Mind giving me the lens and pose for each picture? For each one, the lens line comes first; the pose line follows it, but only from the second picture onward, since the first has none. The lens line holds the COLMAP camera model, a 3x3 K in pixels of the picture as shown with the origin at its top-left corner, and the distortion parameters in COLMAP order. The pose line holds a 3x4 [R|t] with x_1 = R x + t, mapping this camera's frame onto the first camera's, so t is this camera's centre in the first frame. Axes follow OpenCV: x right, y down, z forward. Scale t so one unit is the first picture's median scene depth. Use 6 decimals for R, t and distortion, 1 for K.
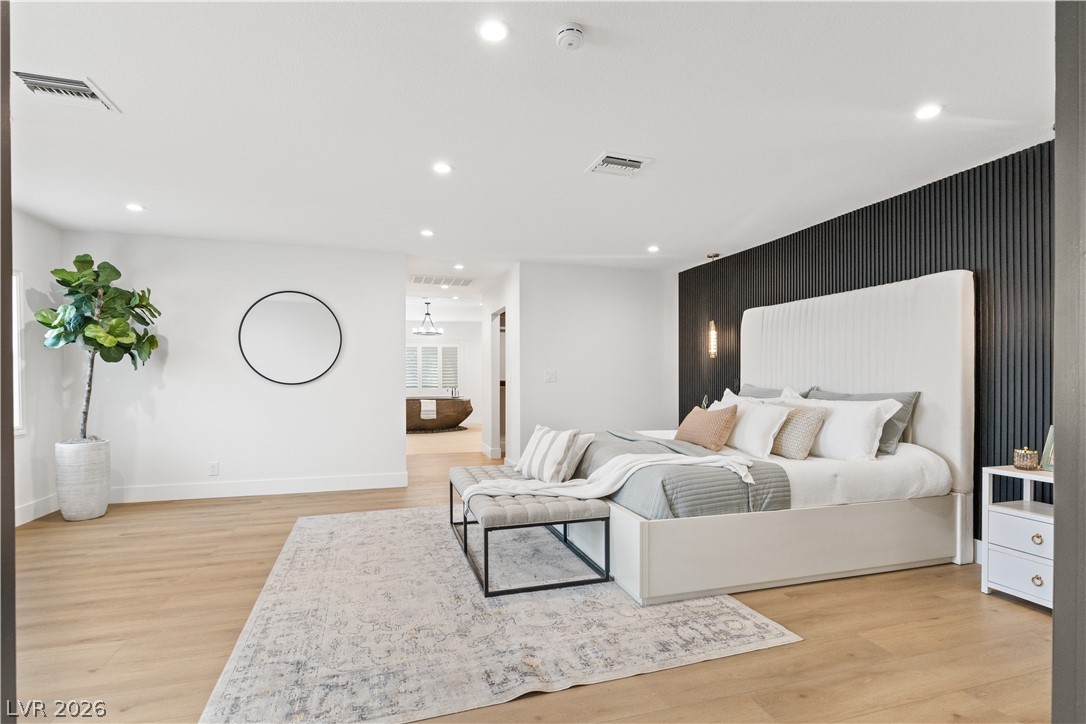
lens RADIAL K [[534.0, 0, 548.4], [0, 534.0, 372.7], [0, 0, 1]] dist [0.004272, 0.001071]
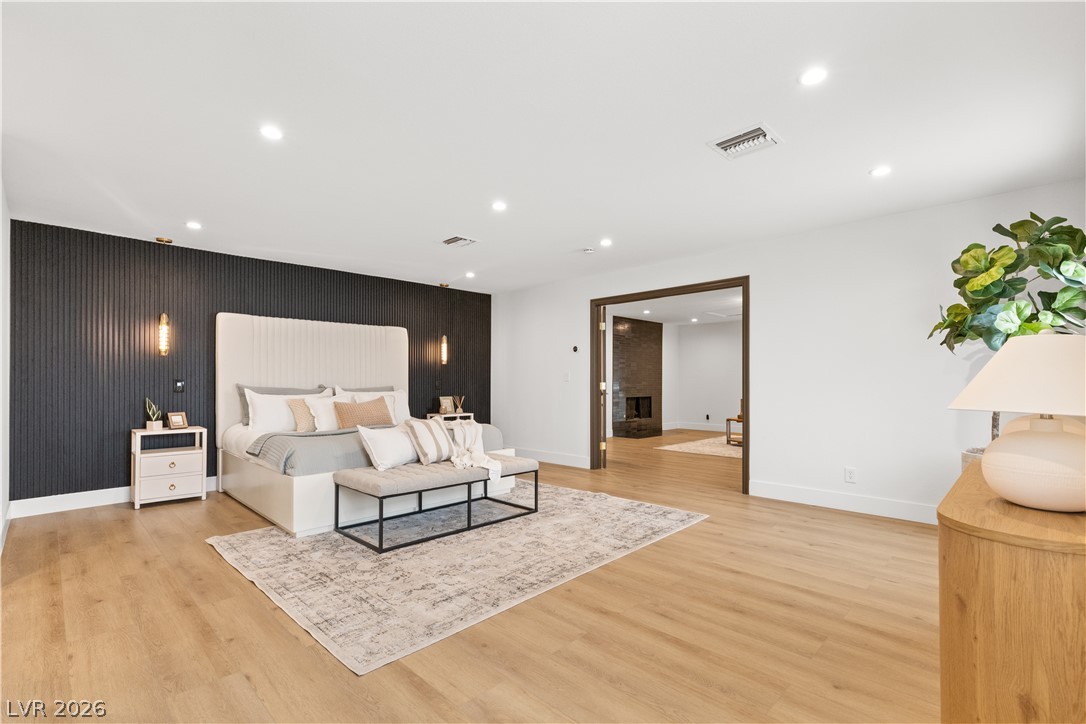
lens RADIAL K [[491.4, 0, 550.0], [0, 491.4, 380.7], [0, 0, 1]] dist [0.011441, -0.001616]
pose [[-0.469279, -0.000162, 0.883050, -1.165774], [-0.002789, 0.999995, -0.001299, 0.021216], [-0.883045, -0.003073, -0.469278, 1.338718]]
